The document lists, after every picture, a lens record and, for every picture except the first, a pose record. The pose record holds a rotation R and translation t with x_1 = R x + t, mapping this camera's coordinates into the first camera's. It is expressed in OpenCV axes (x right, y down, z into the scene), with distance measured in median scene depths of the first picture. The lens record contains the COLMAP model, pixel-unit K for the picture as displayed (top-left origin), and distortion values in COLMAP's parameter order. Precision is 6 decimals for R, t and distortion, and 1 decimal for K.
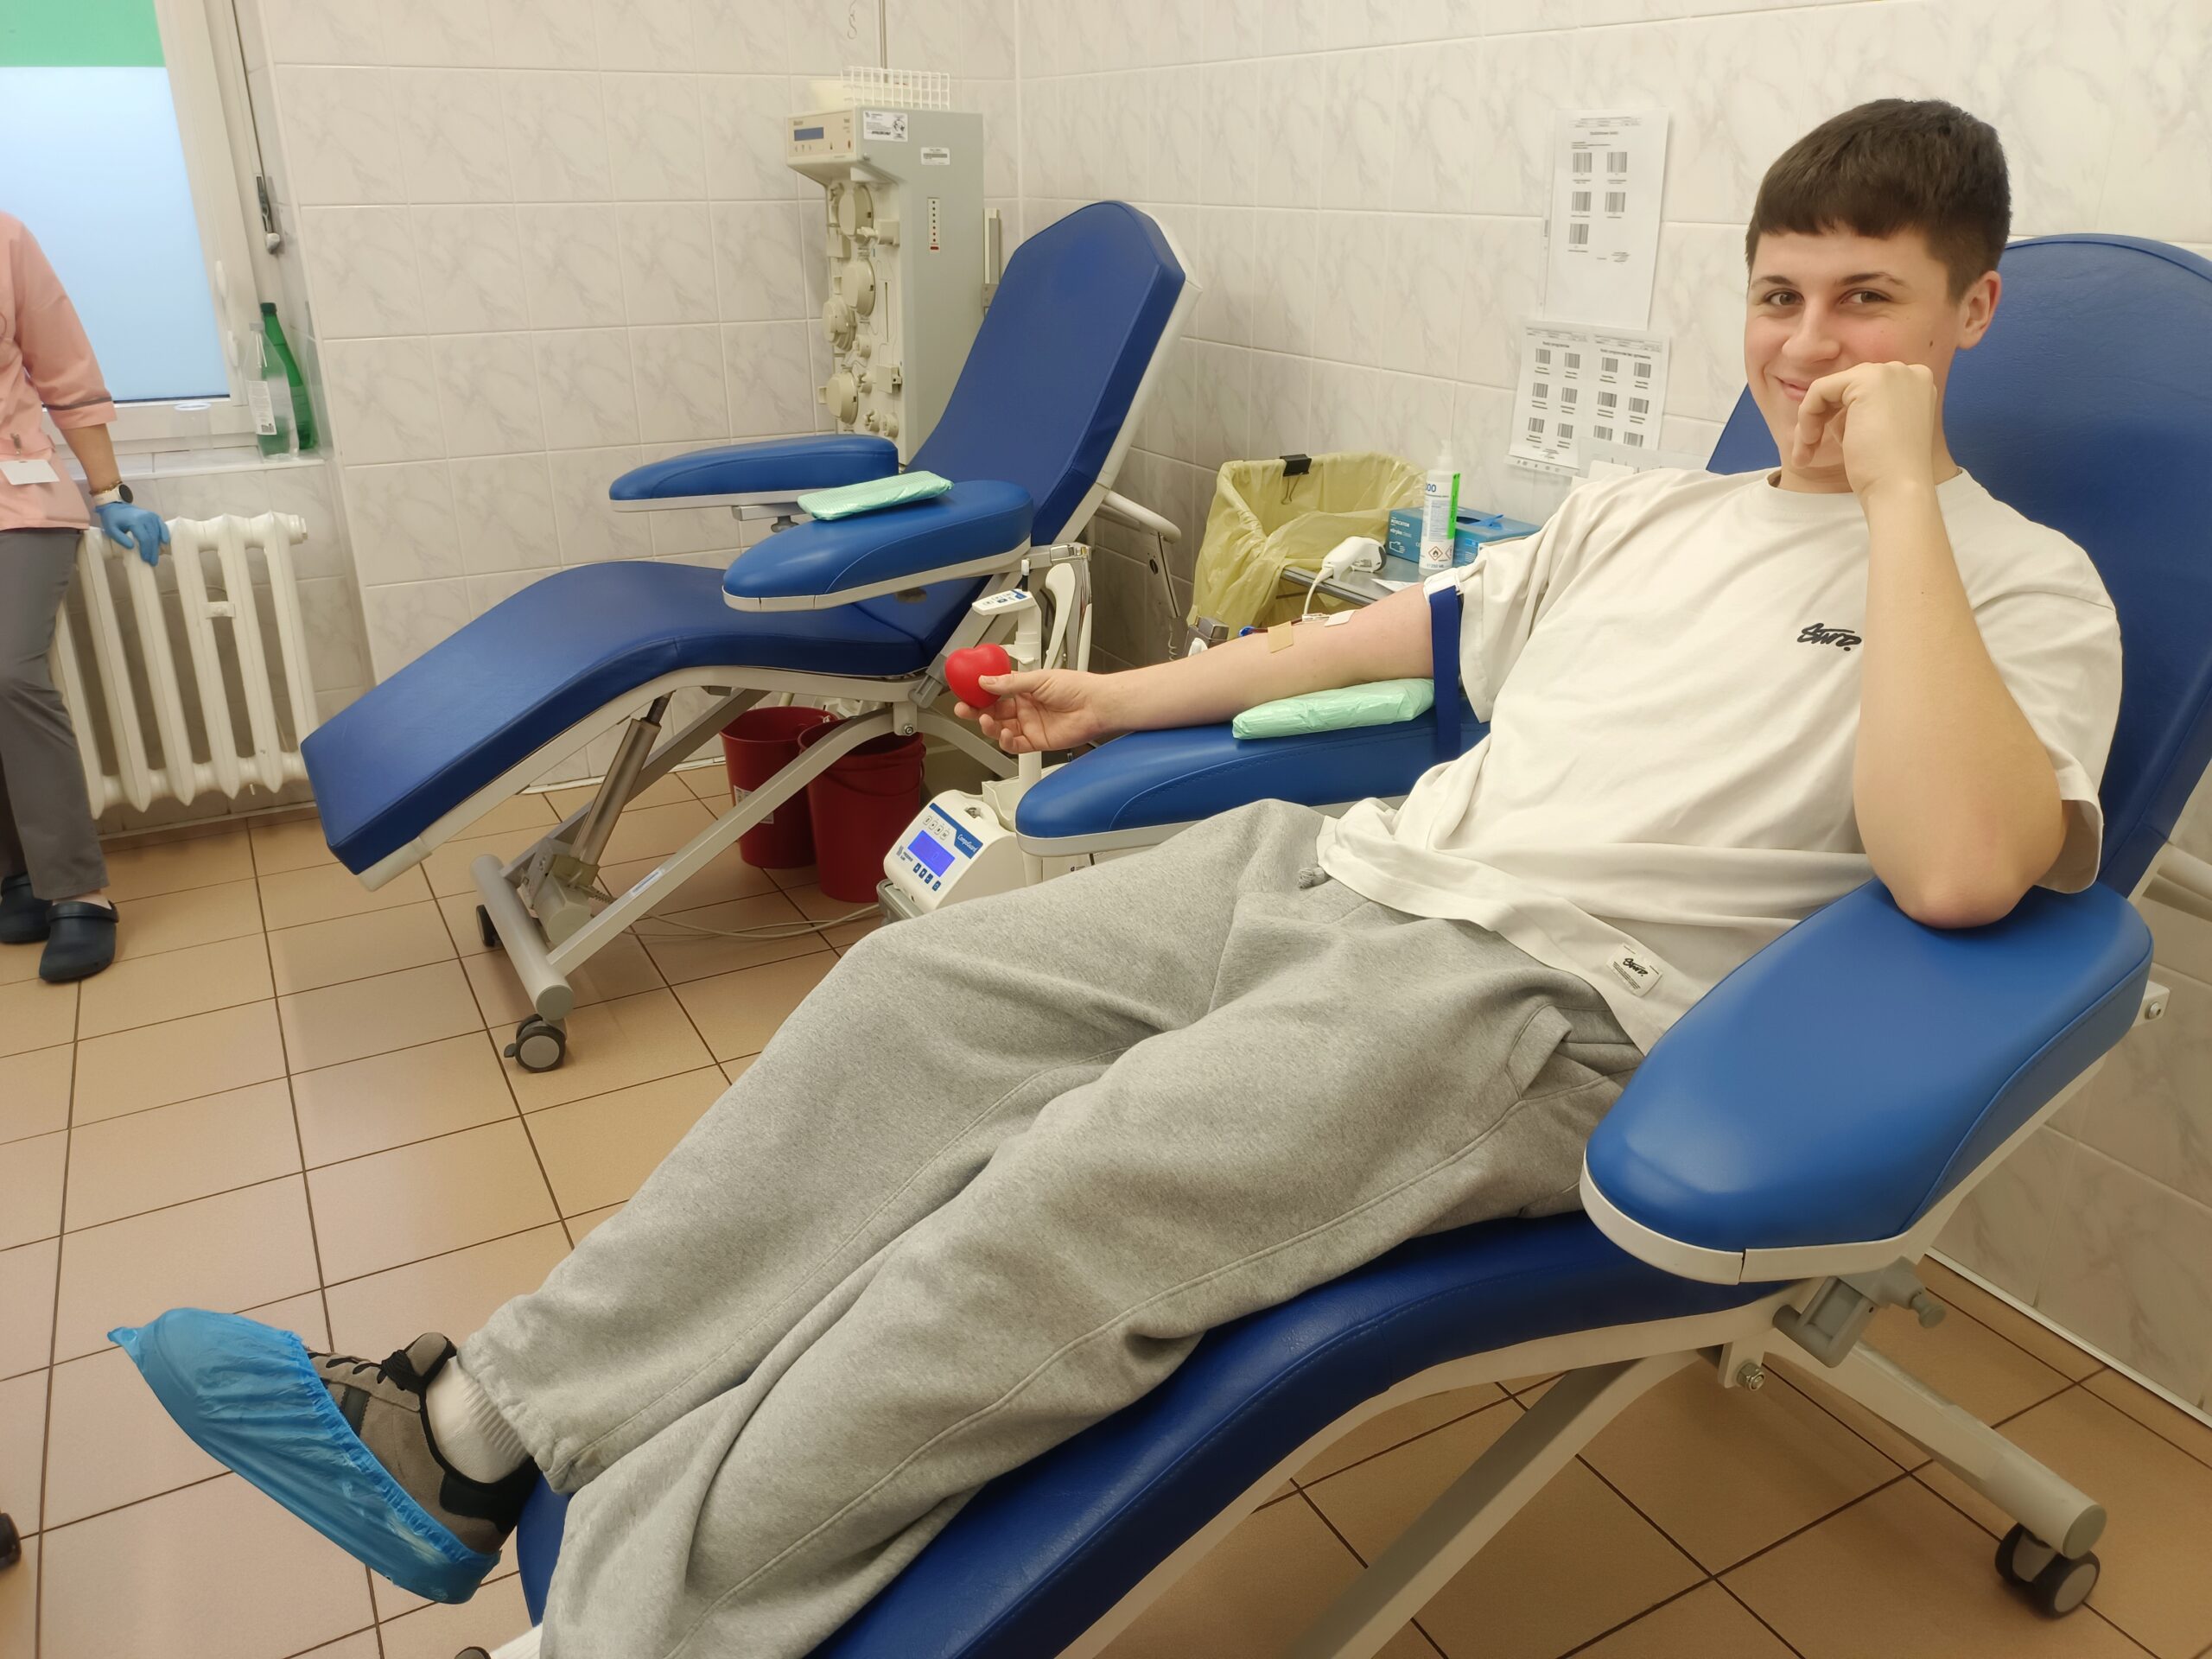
lens RADIAL K [[1597.7, 0, 1108.0], [0, 1597.7, 830.3], [0, 0, 1]] dist [0.042203, -0.058462]
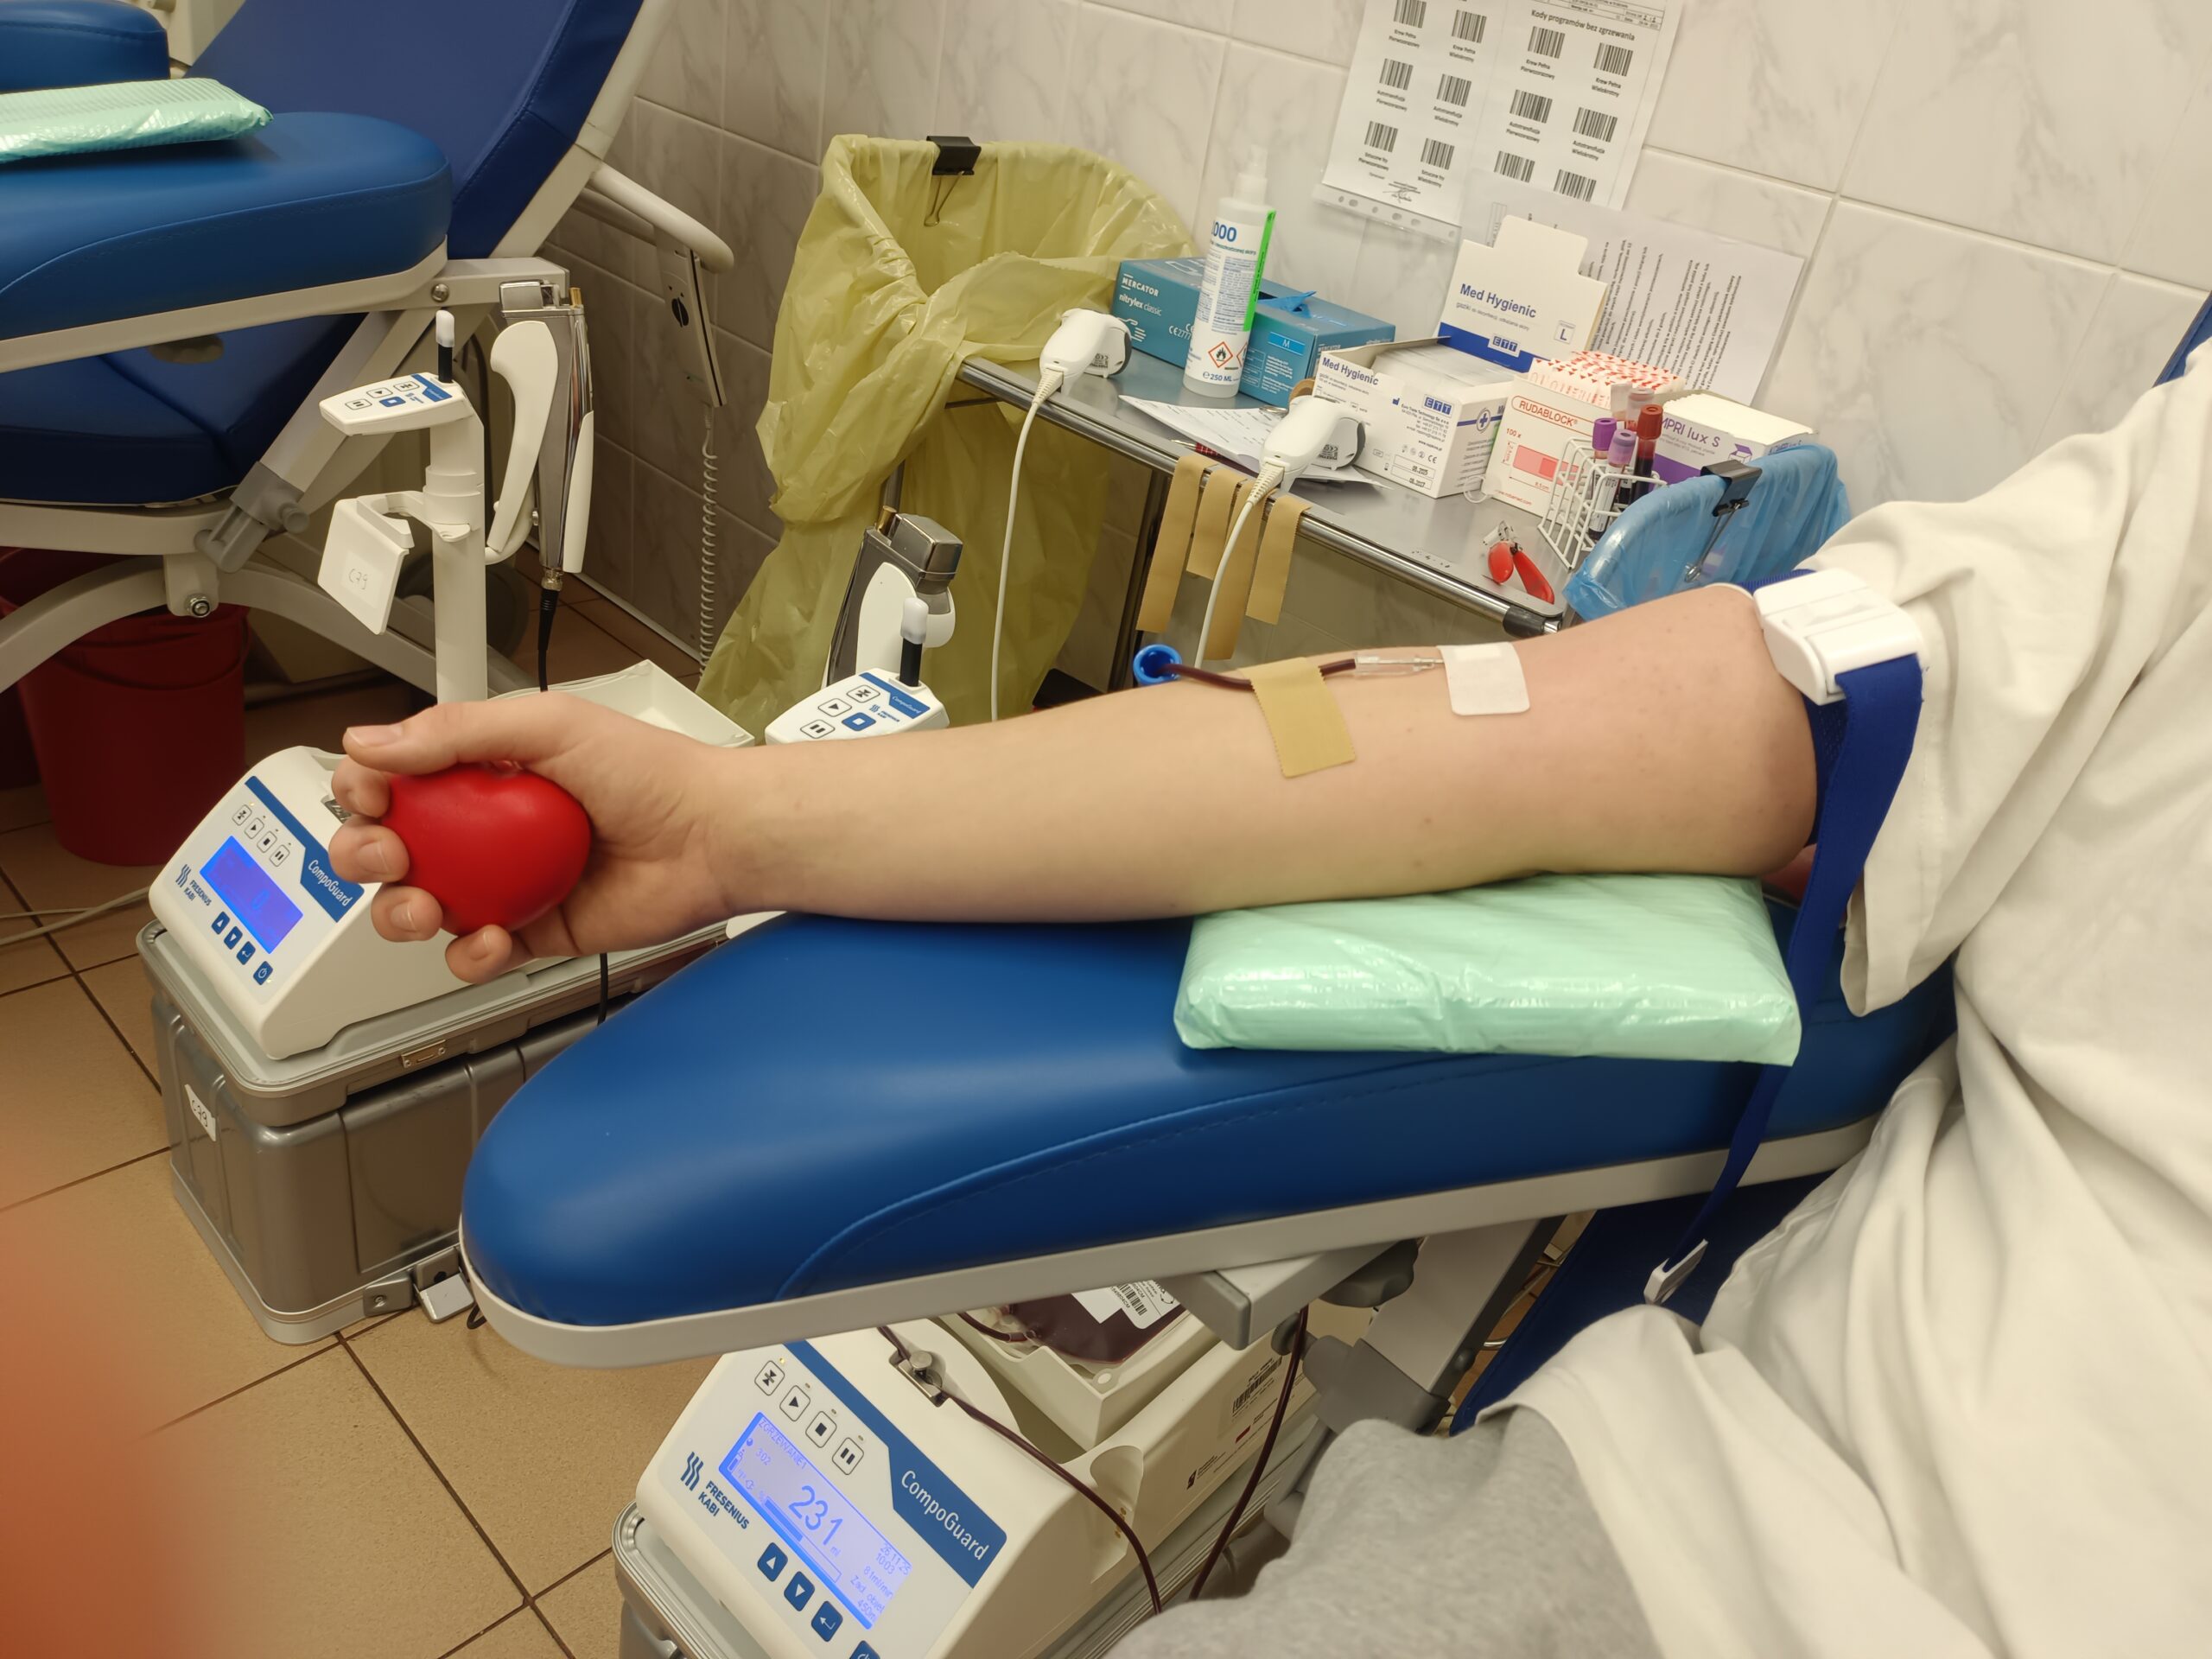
lens RADIAL K [[1597.7, 0, 1084.4], [0, 1597.7, 814.0], [0, 0, 1]] dist [0.042203, -0.058462]
pose [[0.943768, -0.015393, 0.330251, -0.028823], [-0.040413, 0.986053, 0.161450, -0.093719], [-0.328130, -0.165718, 0.929983, 0.423366]]
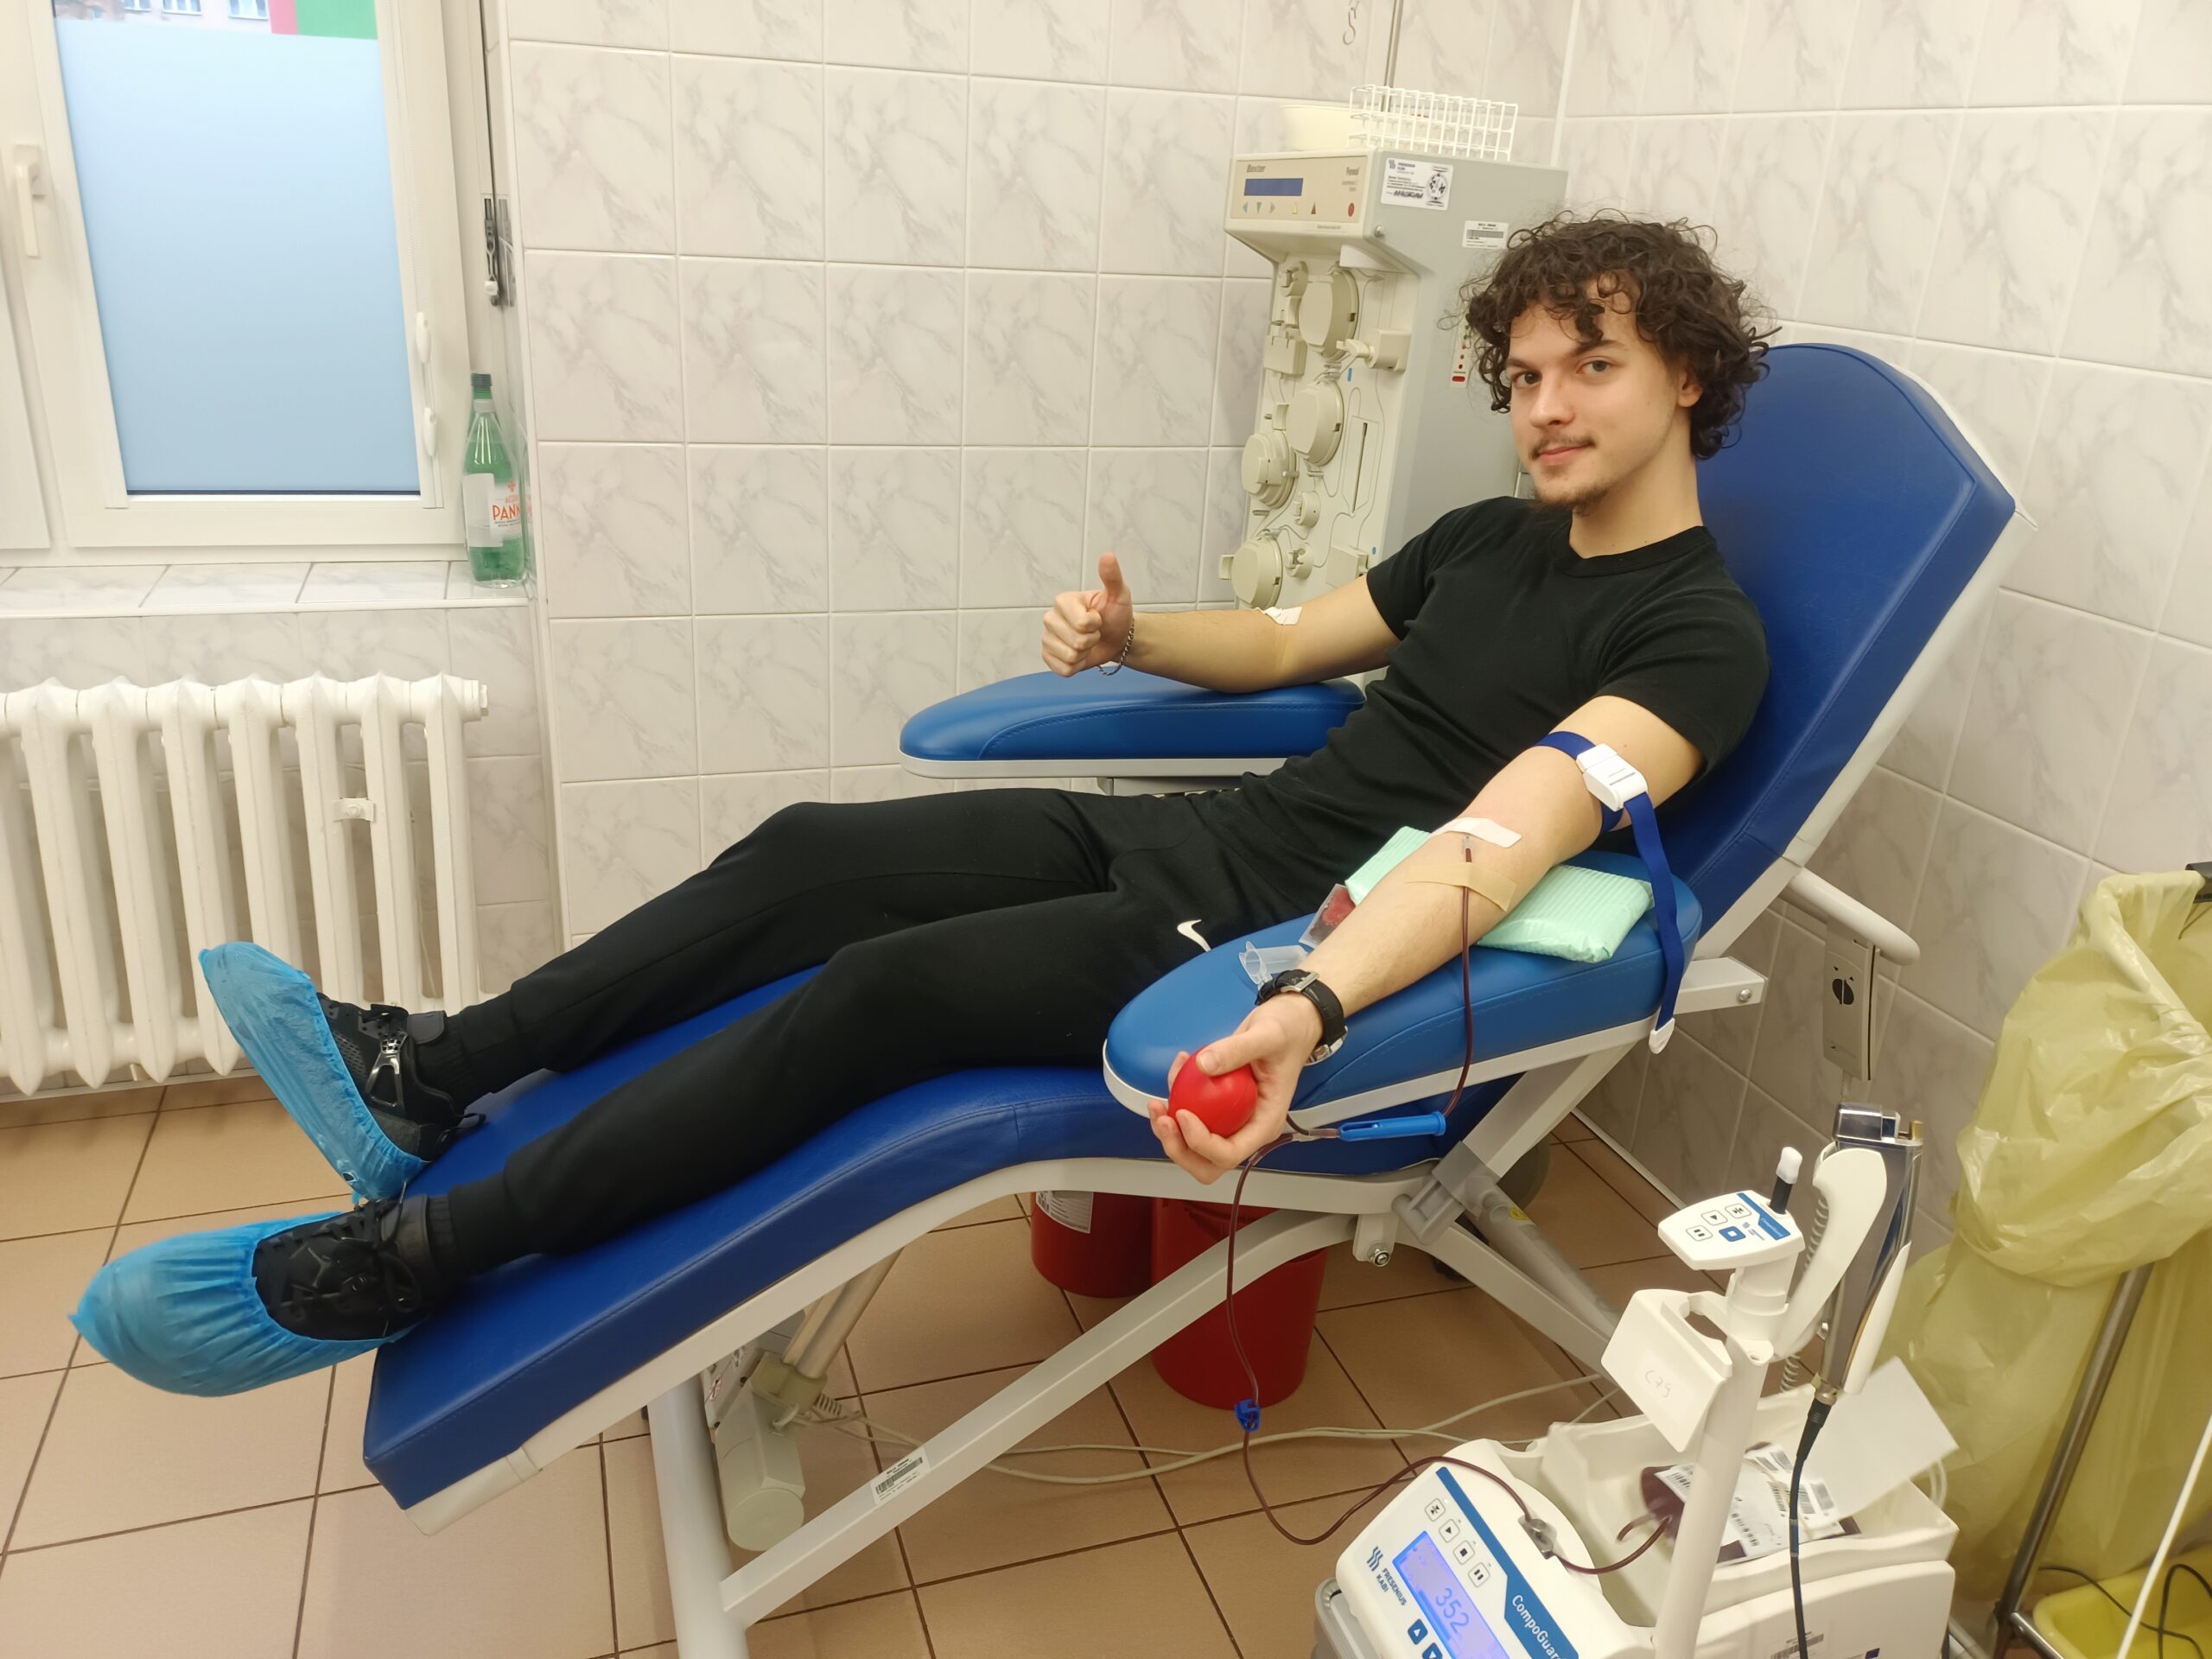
lens RADIAL K [[1597.7, 0, 1095.4], [0, 1597.7, 836.6], [0, 0, 1]] dist [0.042203, -0.058462]
pose [[0.982252, 0.116879, -0.146698, -0.161802], [-0.119697, 0.992755, -0.010501, -0.194655], [0.144408, 0.027874, 0.989126, 0.439440]]
